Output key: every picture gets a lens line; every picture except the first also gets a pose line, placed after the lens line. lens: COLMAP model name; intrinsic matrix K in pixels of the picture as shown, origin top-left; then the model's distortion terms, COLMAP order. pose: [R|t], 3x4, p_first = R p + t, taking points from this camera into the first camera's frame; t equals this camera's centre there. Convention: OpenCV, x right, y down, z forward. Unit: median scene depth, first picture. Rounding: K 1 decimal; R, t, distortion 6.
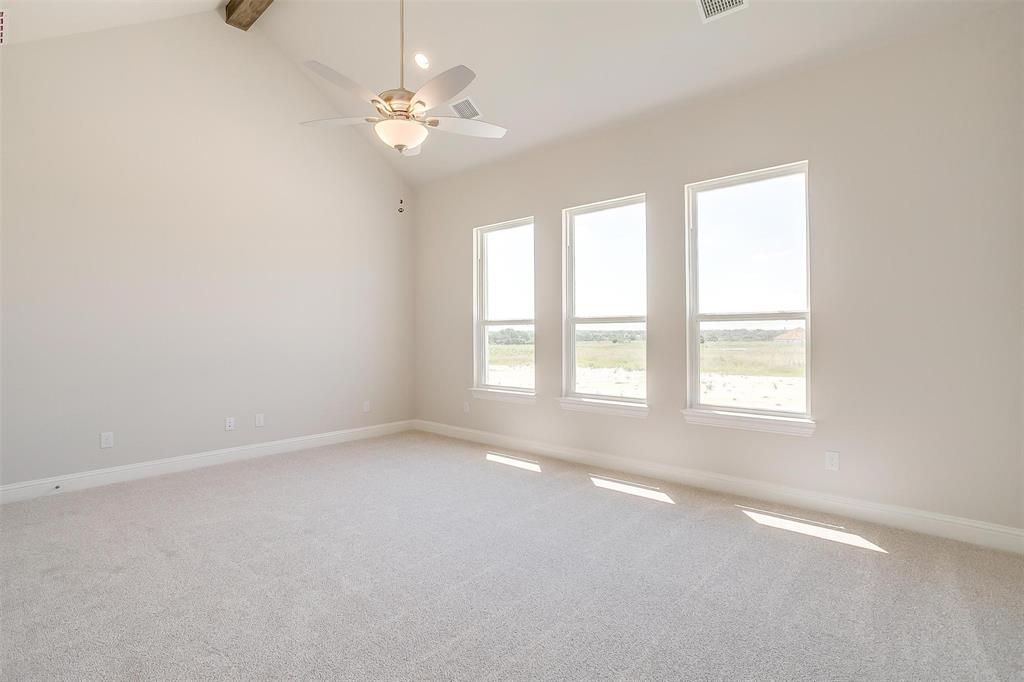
lens RADIAL K [[562.3, 0, 541.0], [0, 562.3, 326.9], [0, 0, 1]] dist [-0.023043, -0.000403]
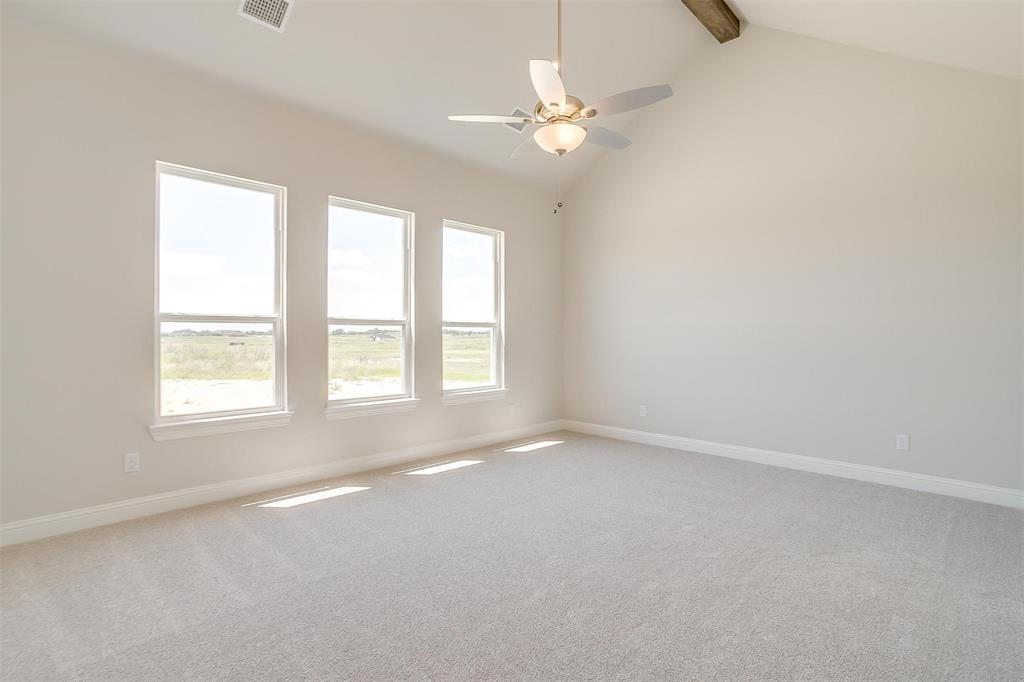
lens RADIAL K [[507.7, 0, 505.8], [0, 507.7, 333.1], [0, 0, 1]] dist [-0.038660, 0.020765]
pose [[0.023724, 0.005794, 0.999702, -0.697024], [-0.014614, 0.999878, -0.005449, 0.006609], [-0.999612, -0.014480, 0.023806, 0.649252]]
